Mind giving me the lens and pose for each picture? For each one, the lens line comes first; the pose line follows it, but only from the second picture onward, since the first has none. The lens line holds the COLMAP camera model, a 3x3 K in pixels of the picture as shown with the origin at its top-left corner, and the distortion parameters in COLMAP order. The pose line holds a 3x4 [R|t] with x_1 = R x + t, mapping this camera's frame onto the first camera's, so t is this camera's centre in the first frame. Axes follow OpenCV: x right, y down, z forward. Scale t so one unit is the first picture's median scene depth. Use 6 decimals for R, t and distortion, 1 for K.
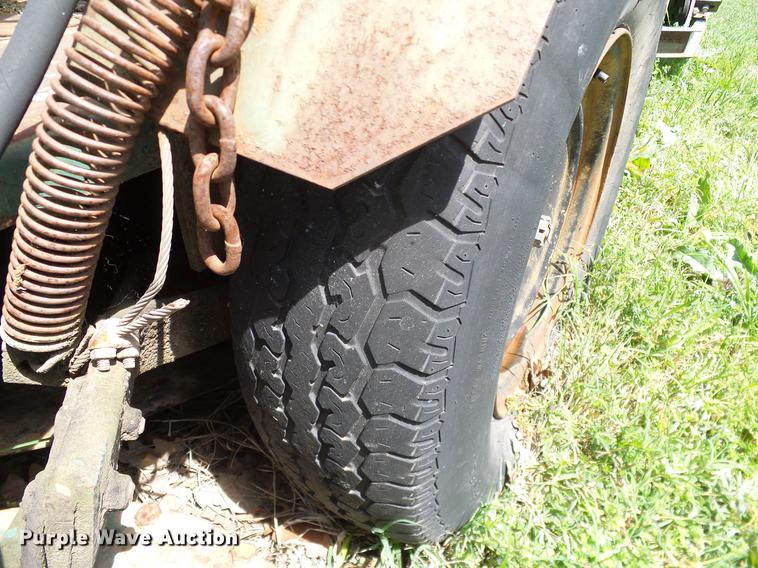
lens RADIAL K [[523.0, 0, 379.0], [0, 523.0, 284.0], [0, 0, 1]] dist [0.002815, -0.005196]
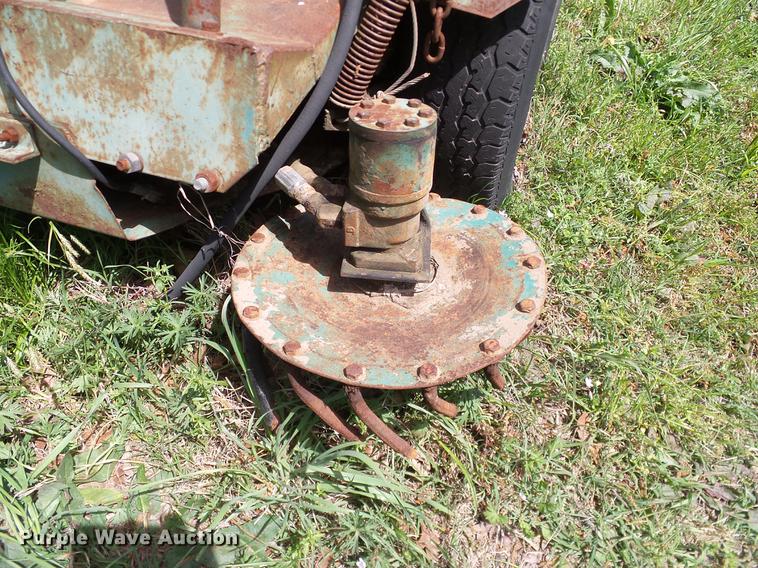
lens RADIAL K [[523.0, 0, 379.0], [0, 523.0, 284.0], [0, 0, 1]] dist [0.002815, -0.005196]
pose [[0.978801, -0.157257, 0.131221, -0.932537], [0.116215, 0.953989, 0.276405, 0.234592], [-0.168650, -0.255296, 0.952041, -1.370609]]
